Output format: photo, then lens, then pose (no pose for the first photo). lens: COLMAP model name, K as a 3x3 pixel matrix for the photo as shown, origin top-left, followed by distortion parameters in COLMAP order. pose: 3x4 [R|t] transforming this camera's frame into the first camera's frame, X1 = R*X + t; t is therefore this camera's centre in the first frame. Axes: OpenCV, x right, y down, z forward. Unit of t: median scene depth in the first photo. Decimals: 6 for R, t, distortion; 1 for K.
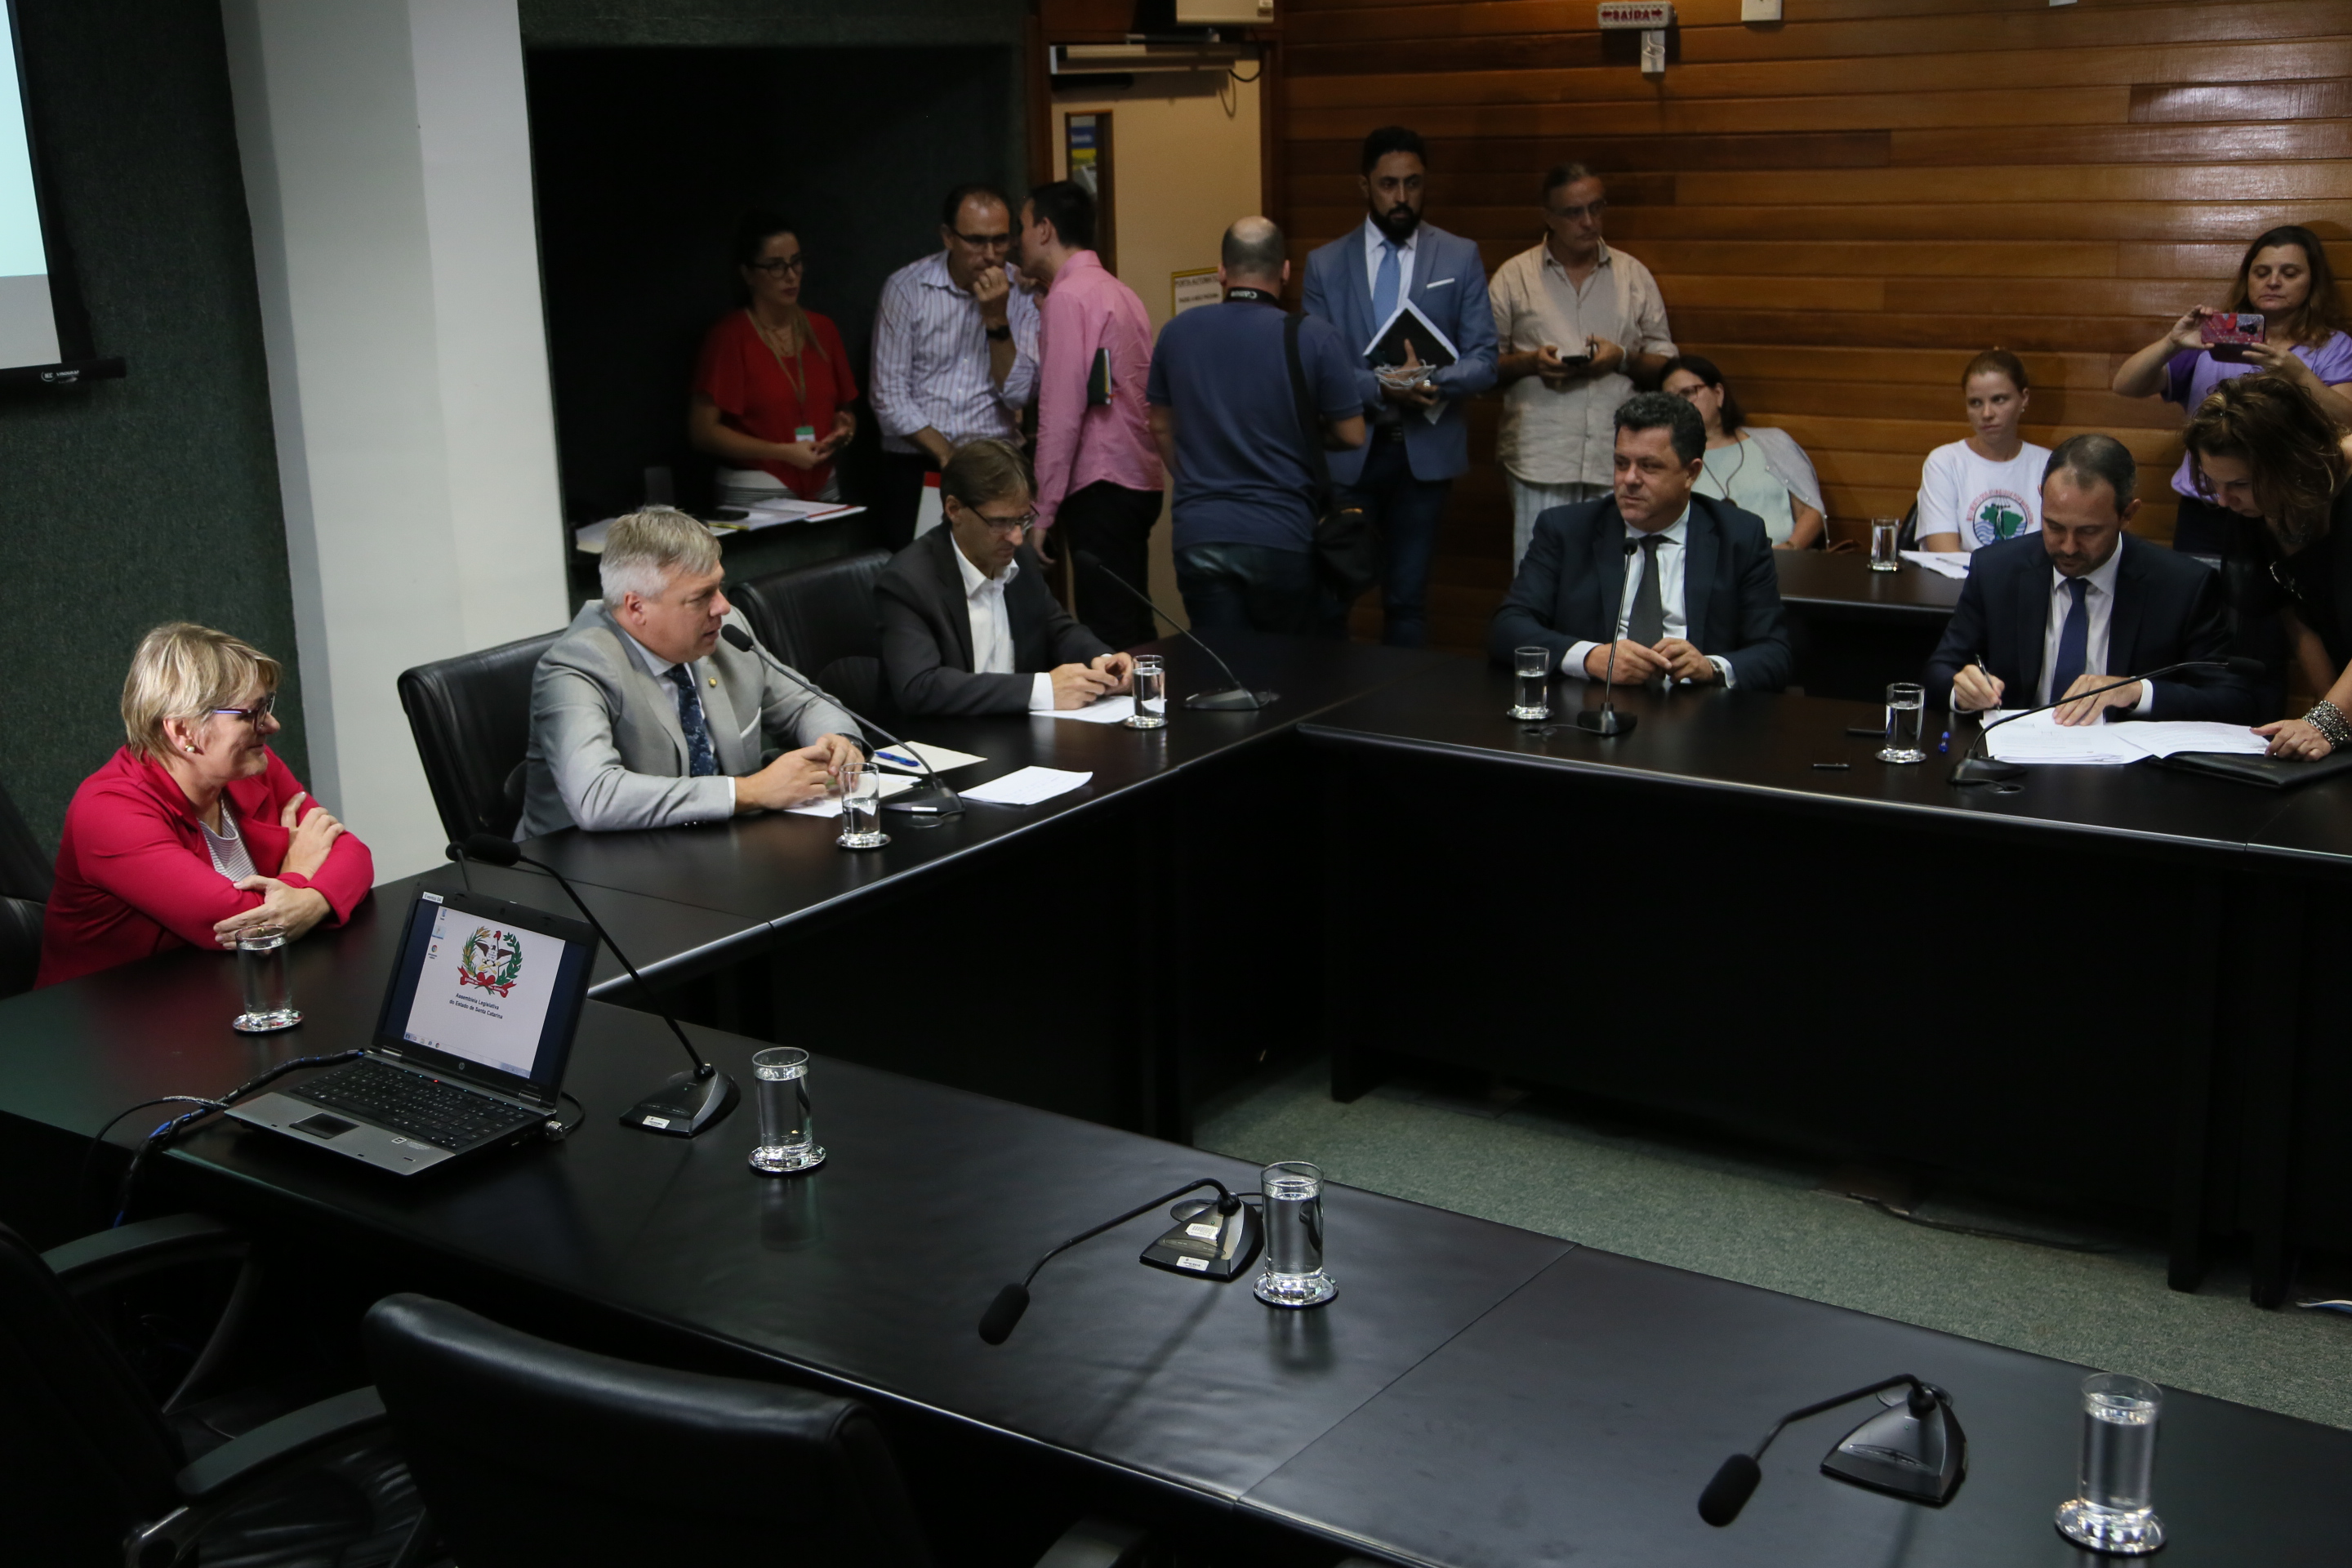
lens RADIAL K [[2696.4, 0, 1191.6], [0, 2696.4, 721.8], [0, 0, 1]] dist [-0.004687, 0.260527]
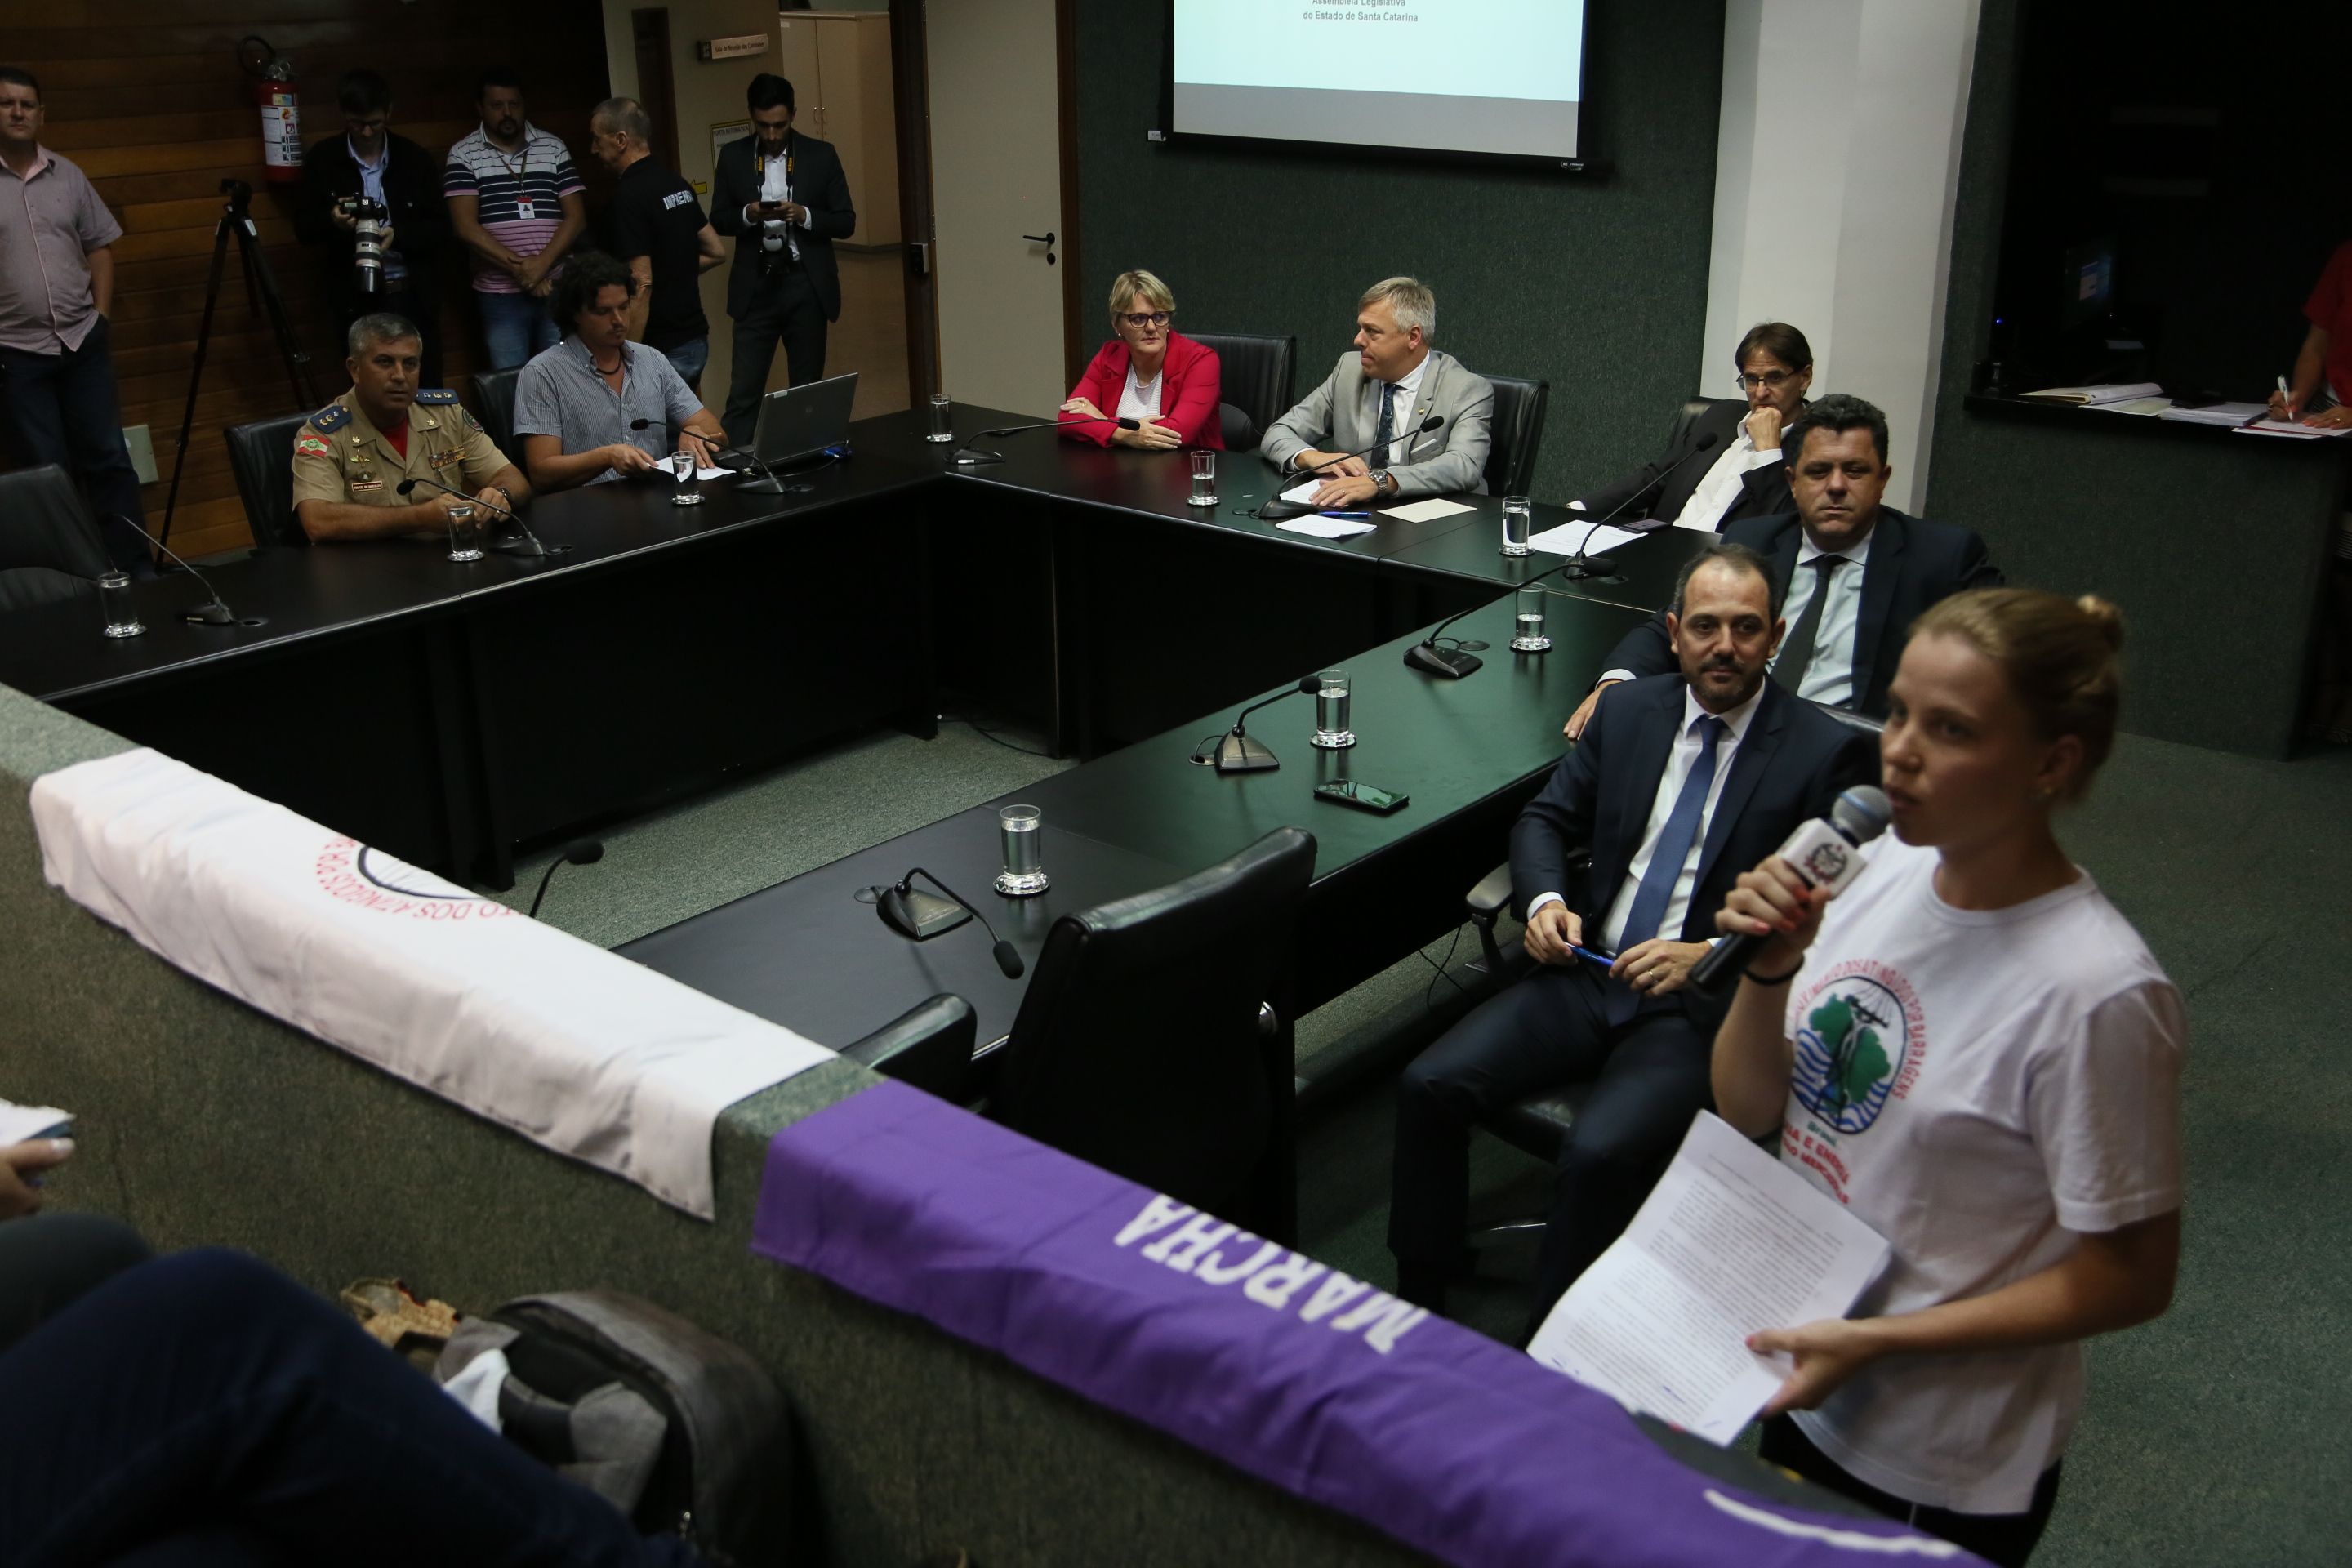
lens RADIAL K [[2373.6, 0, 1176.0], [0, 2373.6, 784.0], [0, 0, 1]] dist [0.005529, 0.024899]
pose [[-0.079631, 0.381124, -0.921088, 1.031126], [-0.215316, 0.895633, 0.389206, -0.292298], [0.973292, 0.229317, 0.010742, 0.824792]]
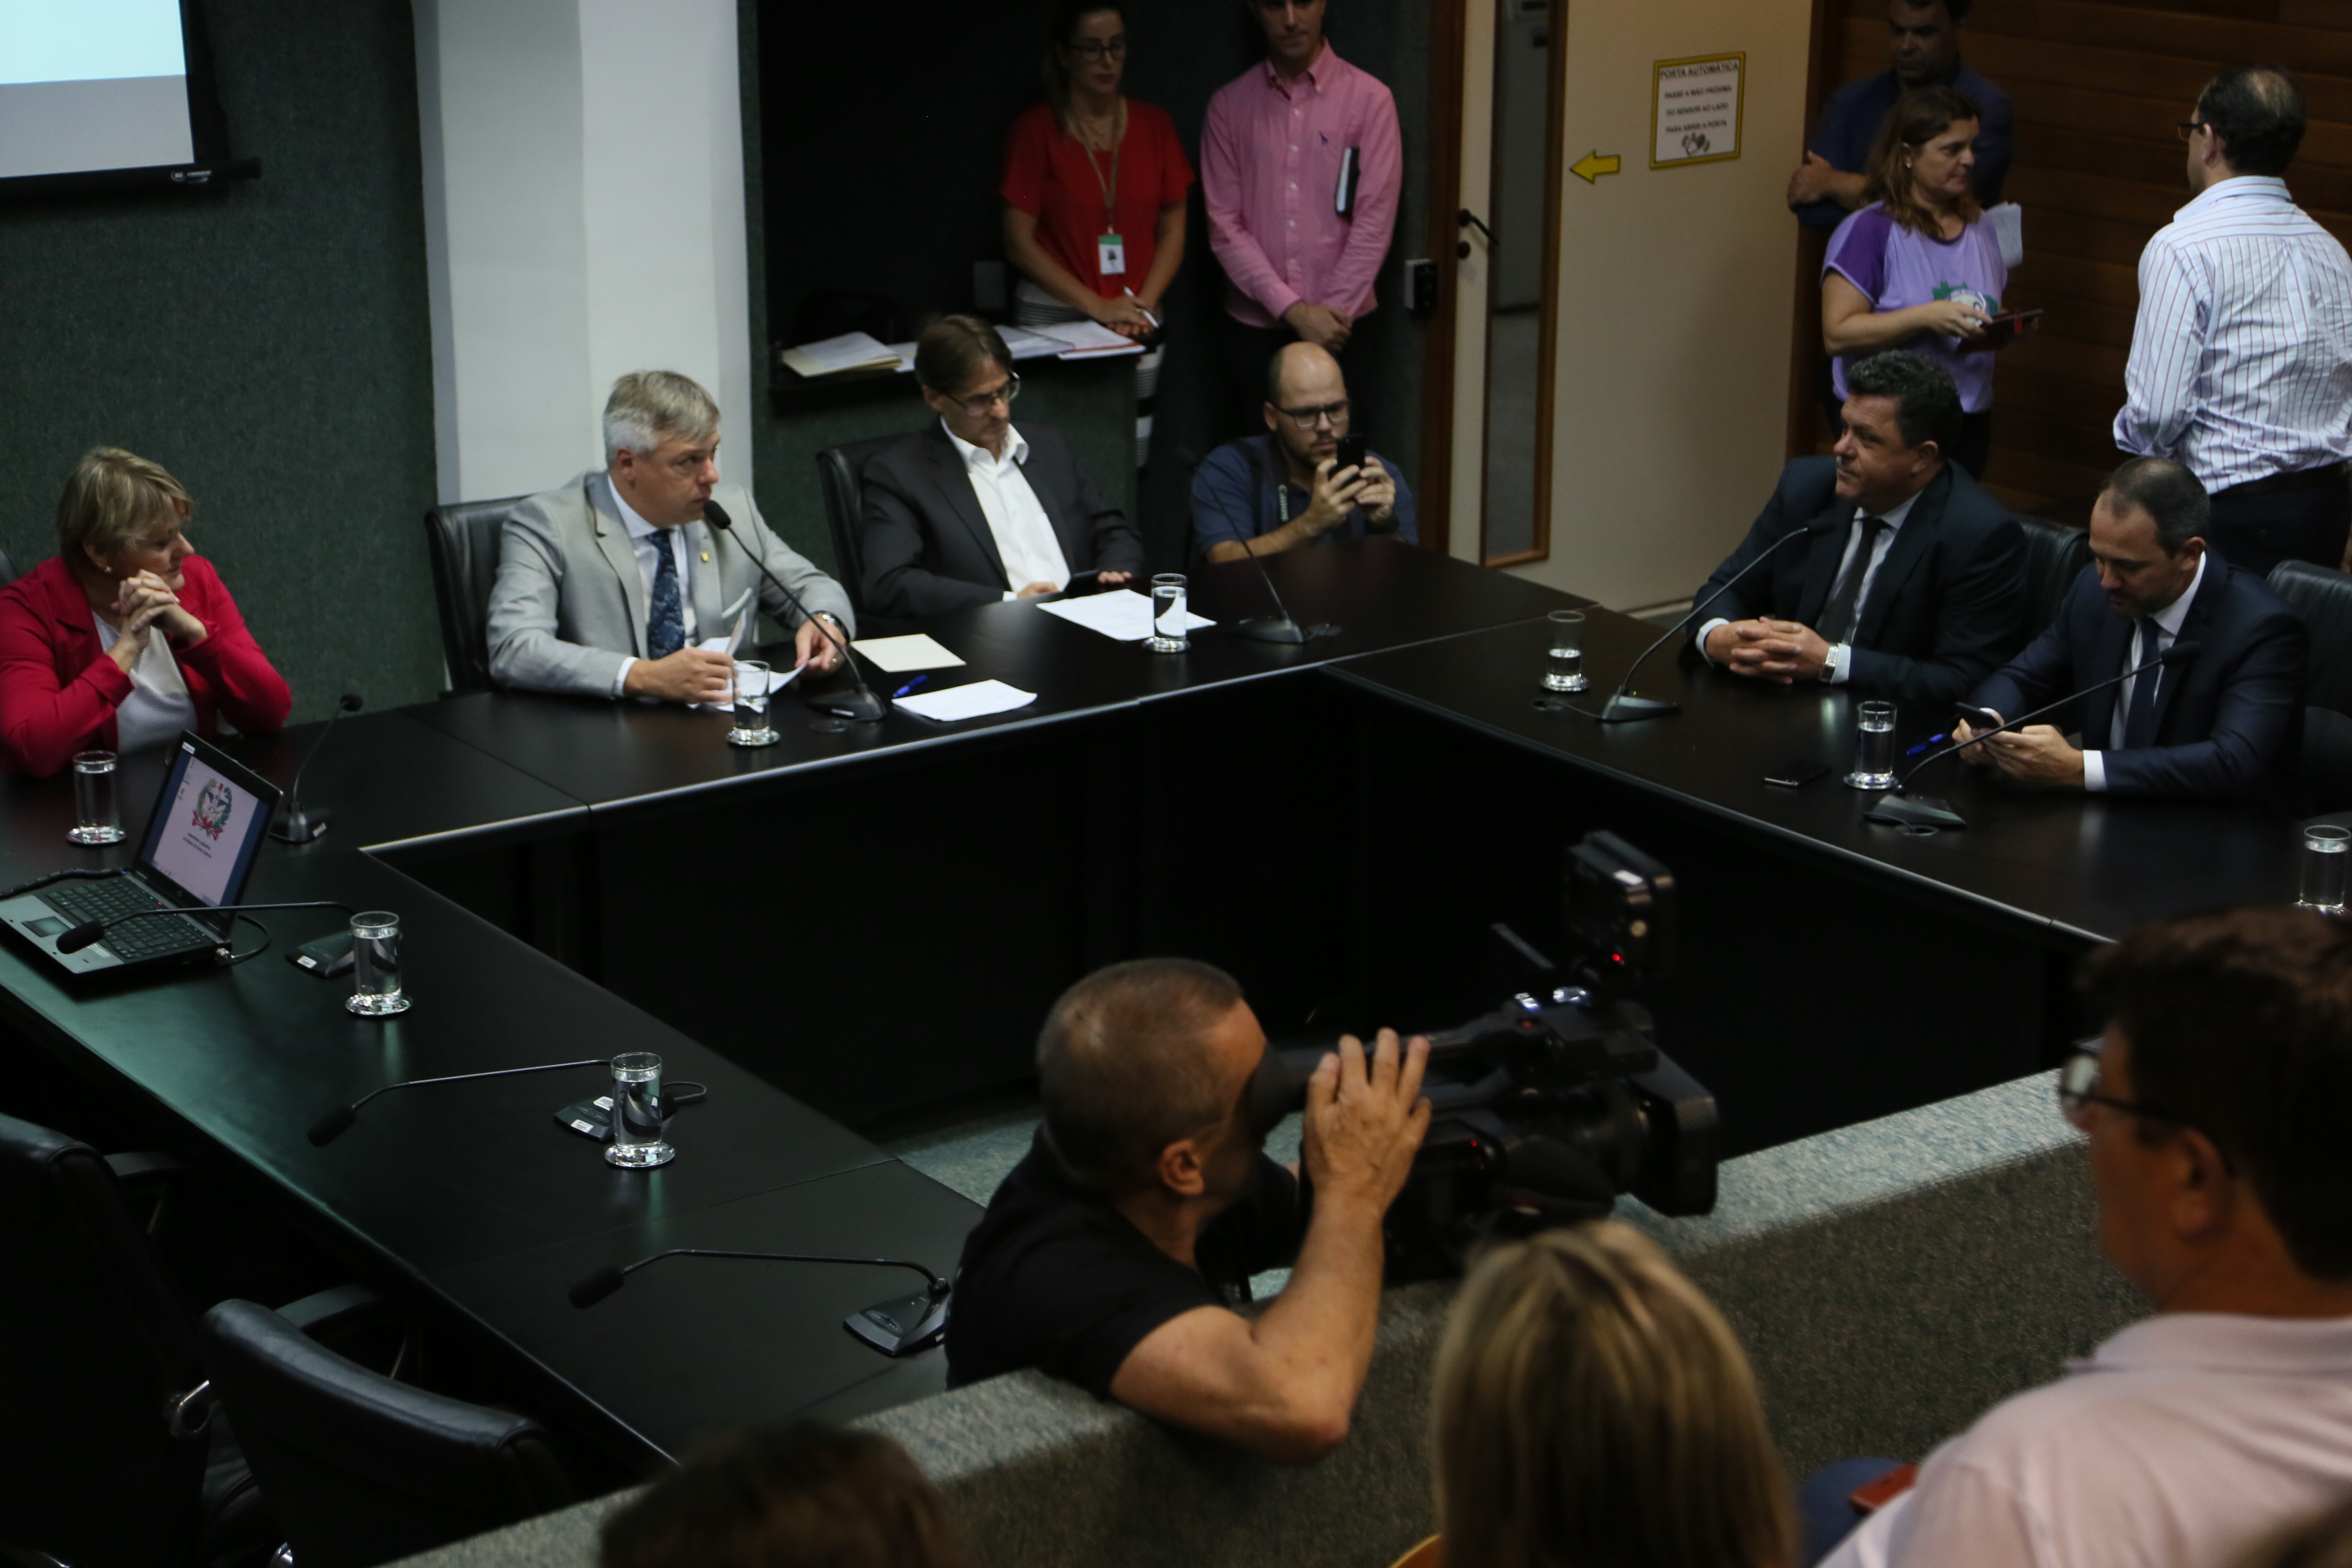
lens RADIAL K [[4324.3, 0, 1162.4], [0, 4324.3, 632.7], [0, 0, 1]] dist [-0.208571, 5.677033]
pose [[0.940715, 0.115961, -0.318760, 0.446406], [-0.104786, 0.993132, 0.052046, -0.079687], [0.322606, -0.015559, 0.946405, -0.403779]]
